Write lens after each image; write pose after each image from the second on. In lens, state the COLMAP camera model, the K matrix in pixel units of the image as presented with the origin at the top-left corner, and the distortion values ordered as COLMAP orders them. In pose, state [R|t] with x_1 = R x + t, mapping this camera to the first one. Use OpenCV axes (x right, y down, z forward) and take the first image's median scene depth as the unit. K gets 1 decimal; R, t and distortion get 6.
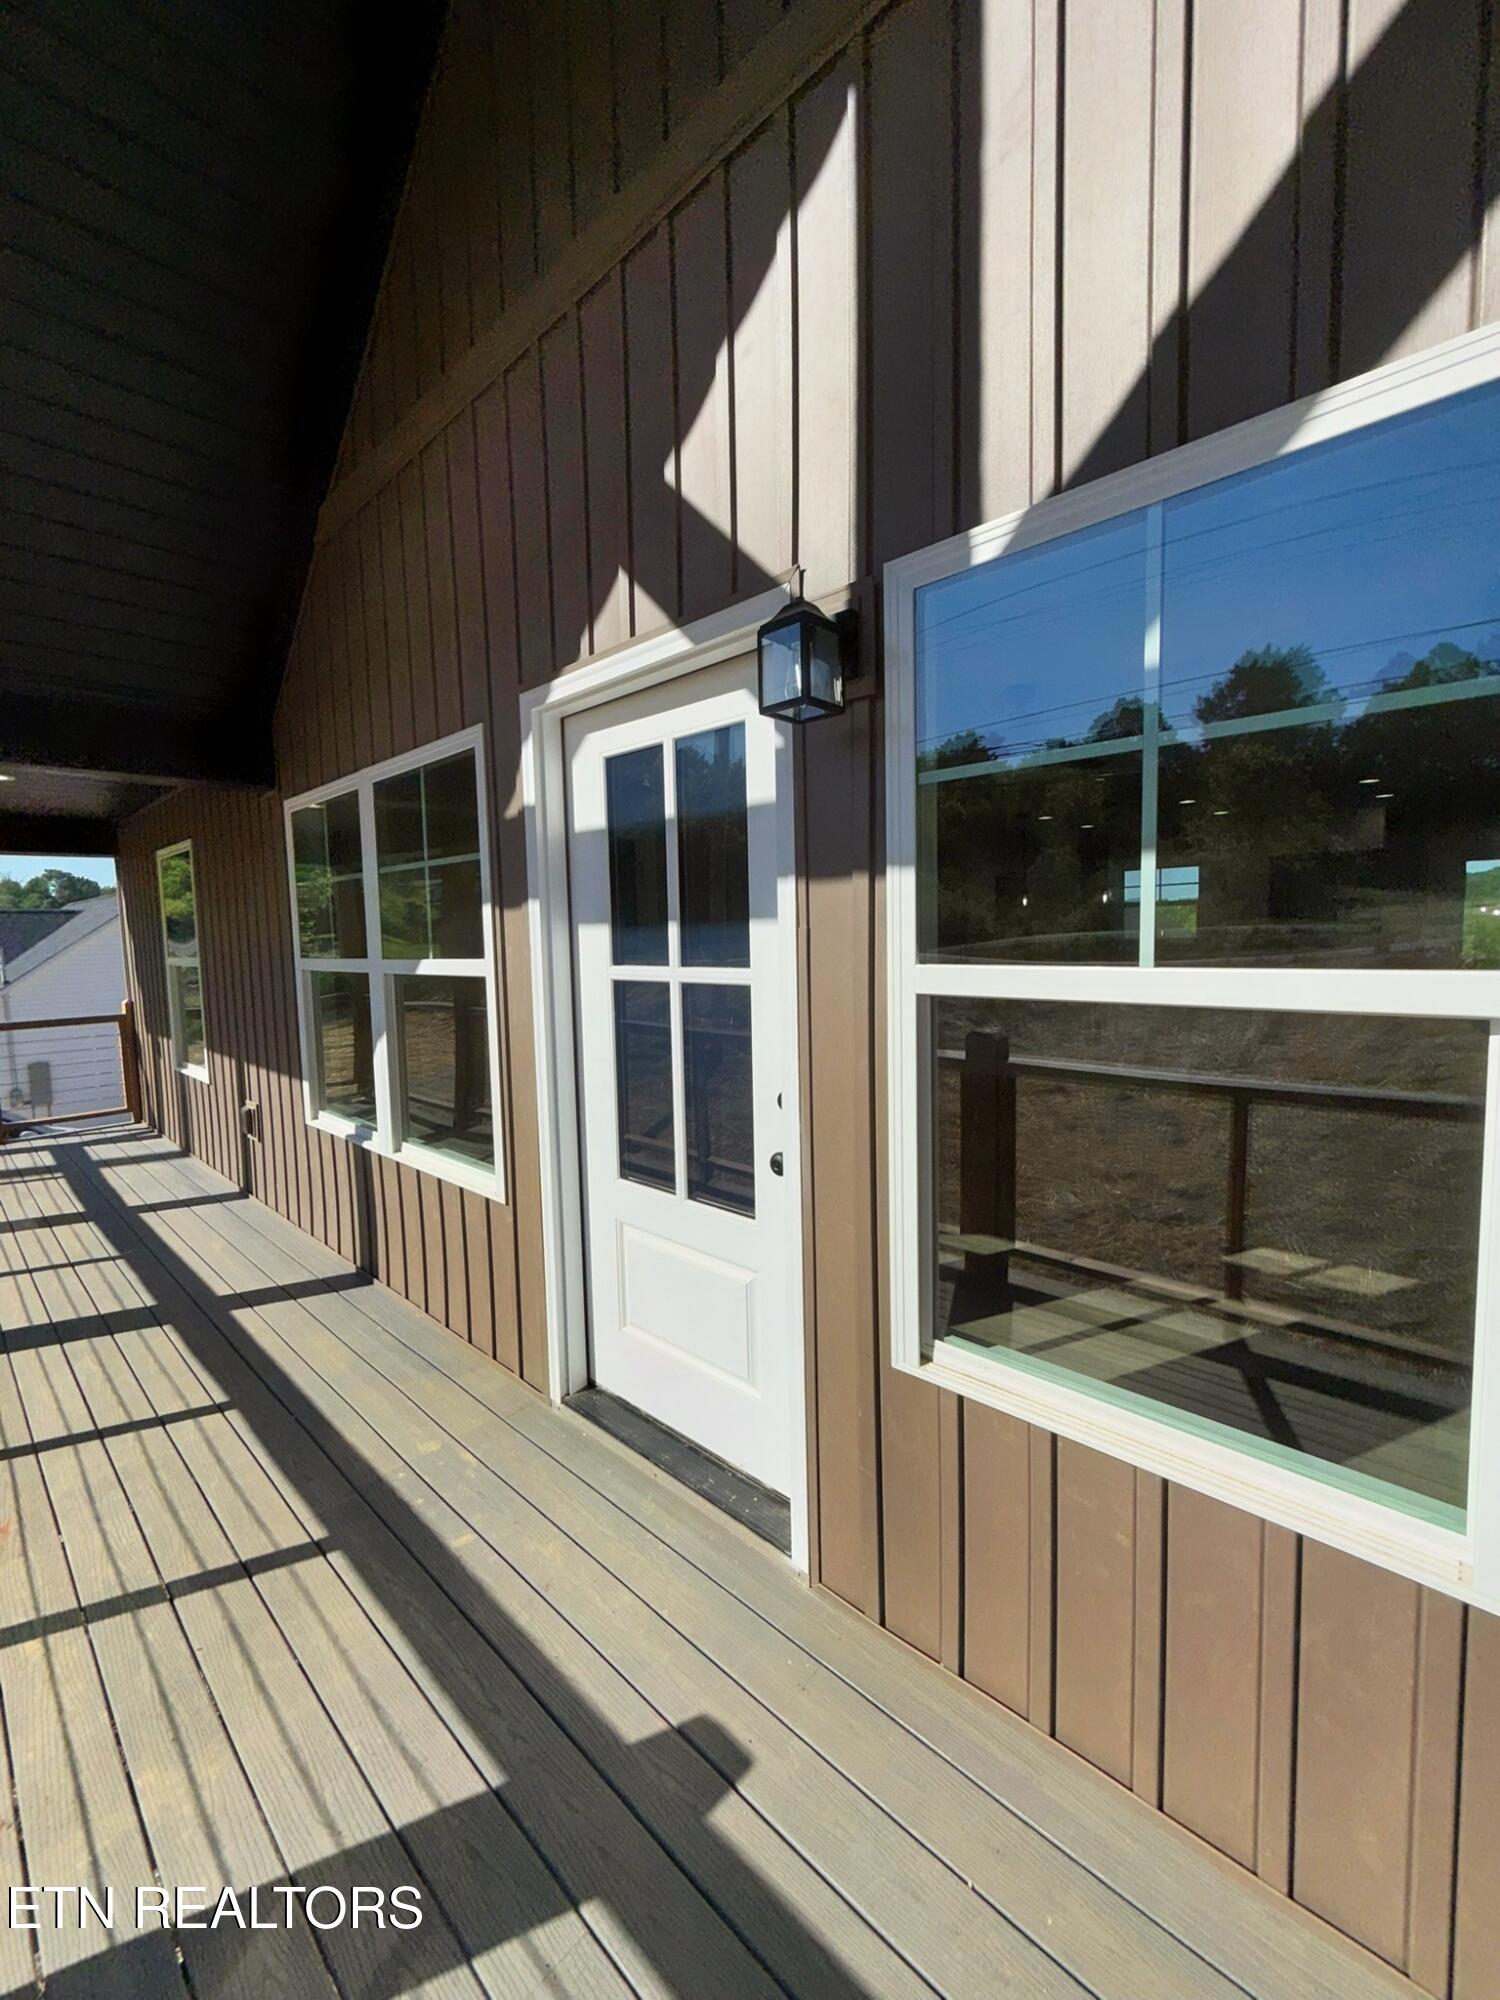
lens RADIAL K [[806.9, 0, 750.0], [0, 806.9, 1000.0], [0, 0, 1]] dist [0.001857, 0.000431]
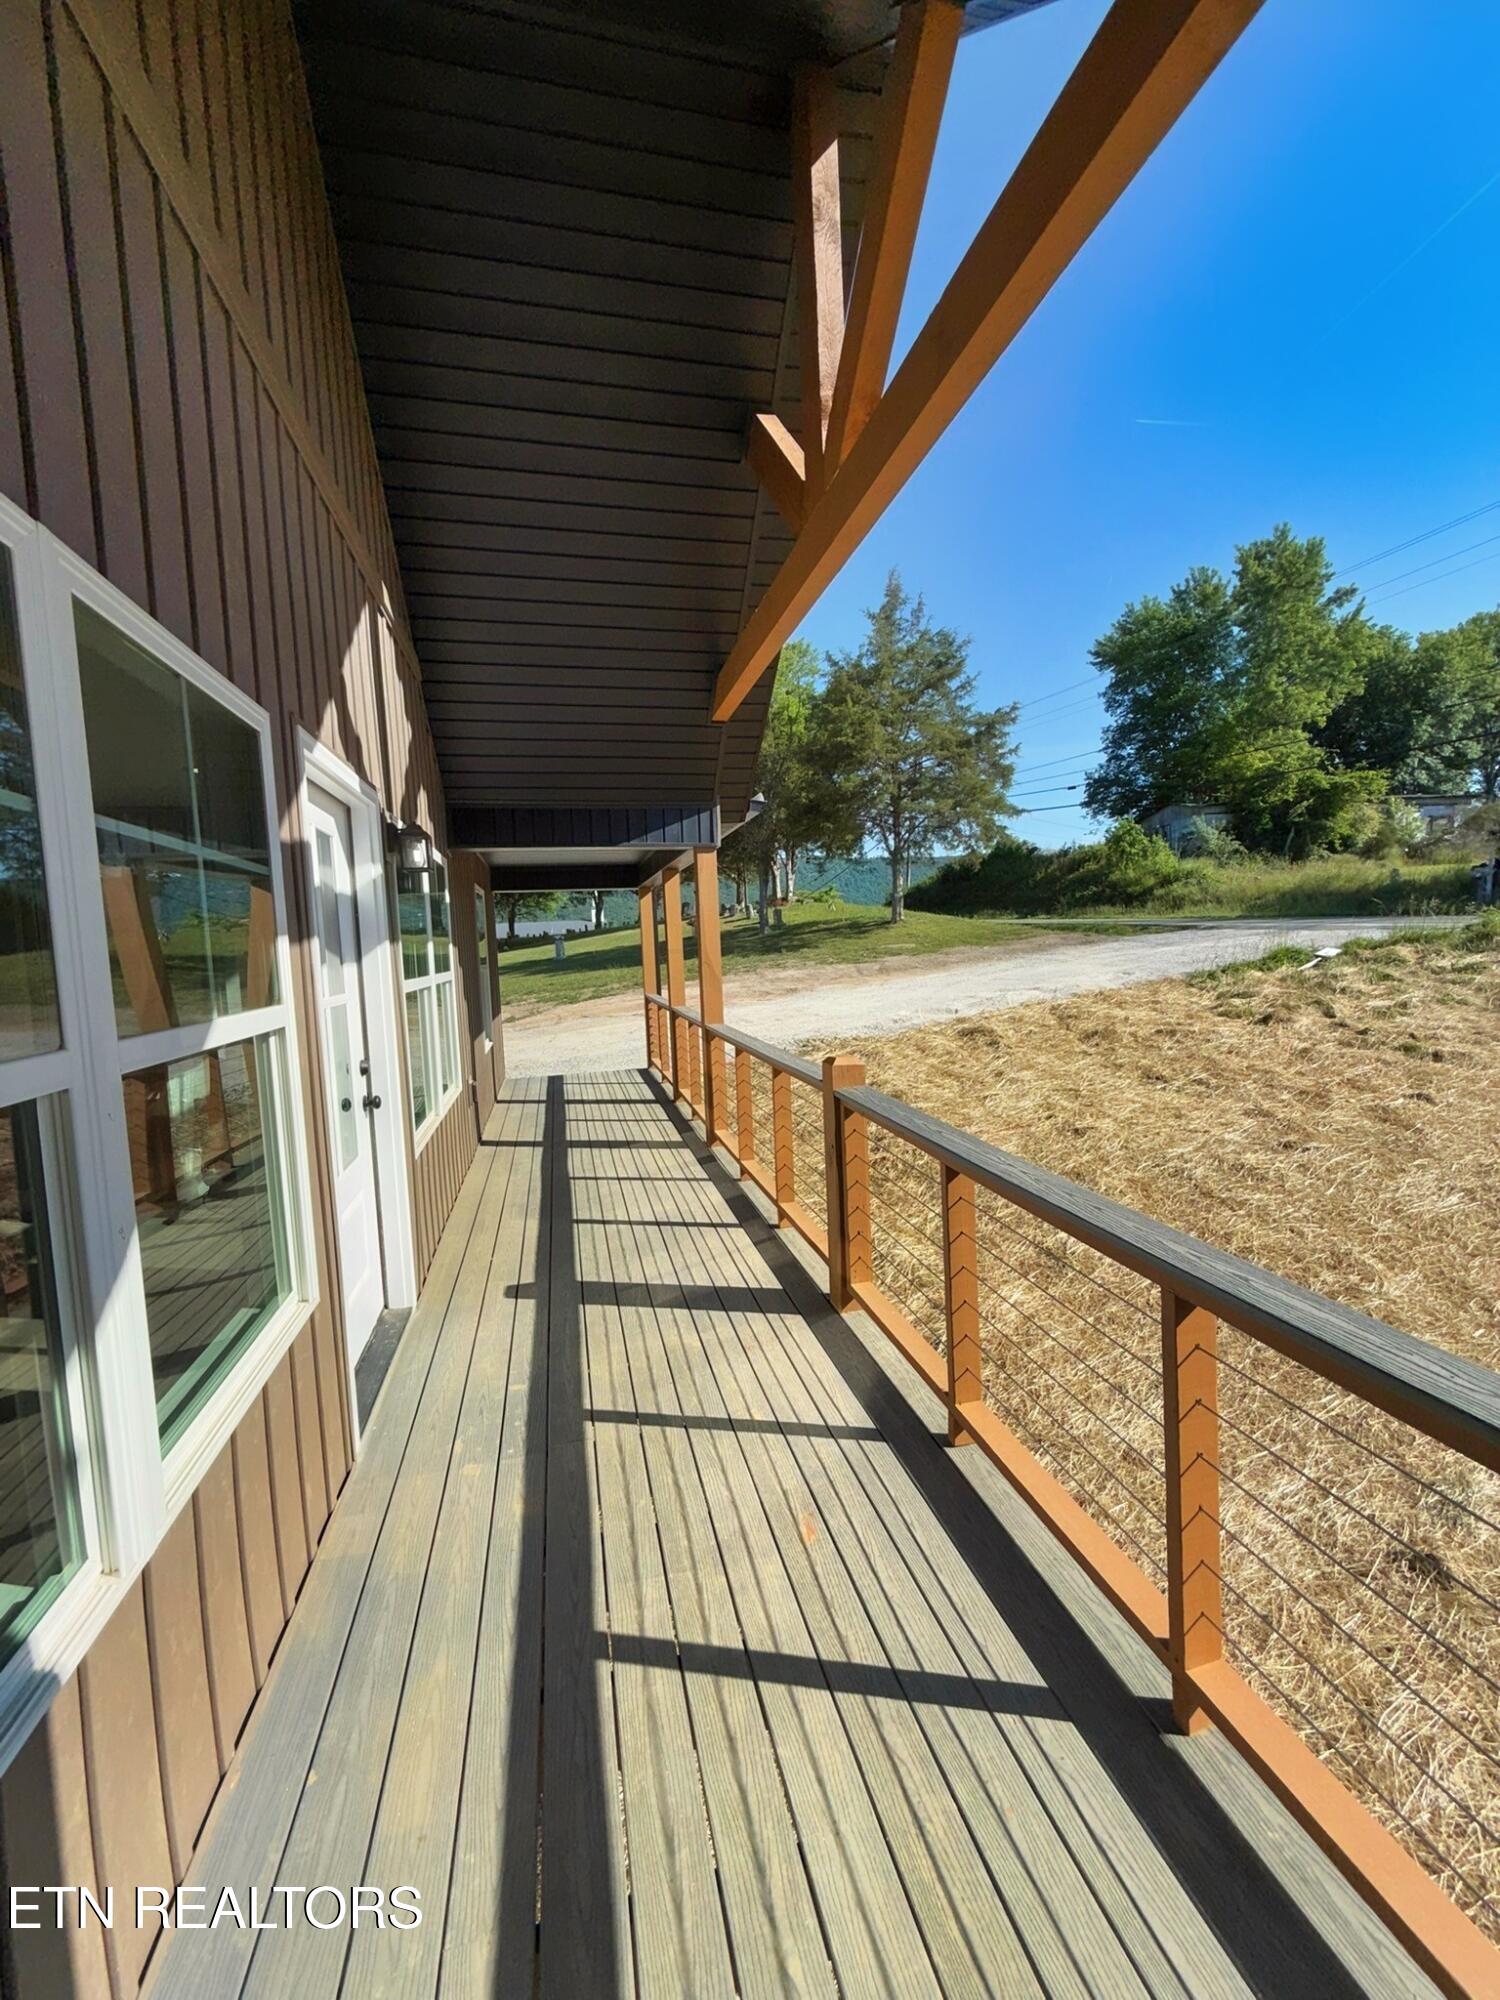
lens RADIAL K [[806.9, 0, 750.0], [0, 806.9, 1000.0], [0, 0, 1]] dist [0.001857, 0.000431]
pose [[-0.837555, 0.021139, 0.545943, -1.374158], [0.105733, 0.986632, 0.124007, -0.127314], [-0.536024, 0.161587, -0.828594, 1.707355]]
